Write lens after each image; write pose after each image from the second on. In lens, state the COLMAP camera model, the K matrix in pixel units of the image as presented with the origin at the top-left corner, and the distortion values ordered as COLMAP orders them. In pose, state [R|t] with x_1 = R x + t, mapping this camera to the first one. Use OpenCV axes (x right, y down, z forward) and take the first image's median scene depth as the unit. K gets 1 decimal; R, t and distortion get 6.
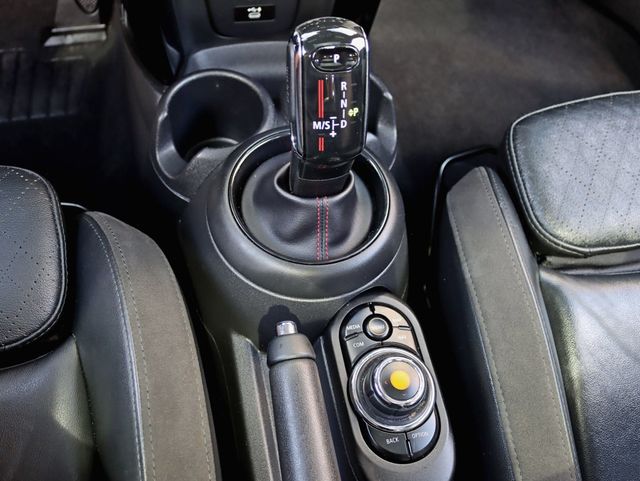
lens RADIAL K [[606.0, 0, 320.0], [0, 606.0, 240.5], [0, 0, 1]] dist [-0.116278, 0.011898]
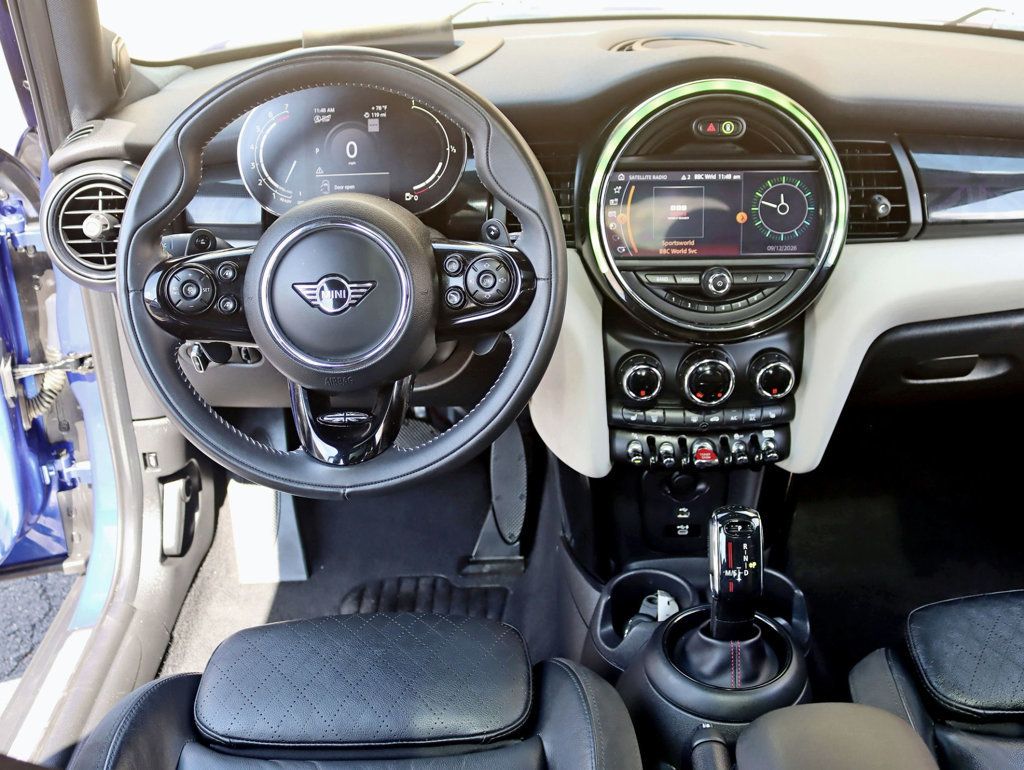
lens RADIAL K [[1146.3, 0, 512.0], [0, 1146.3, 385.0], [0, 0, 1]] dist [-0.013296, 0.004572]
pose [[0.972699, -0.021630, -0.231060, 0.103751], [-0.109965, 0.833817, -0.540977, 0.746940], [0.204363, 0.551617, 0.808675, -1.220360]]
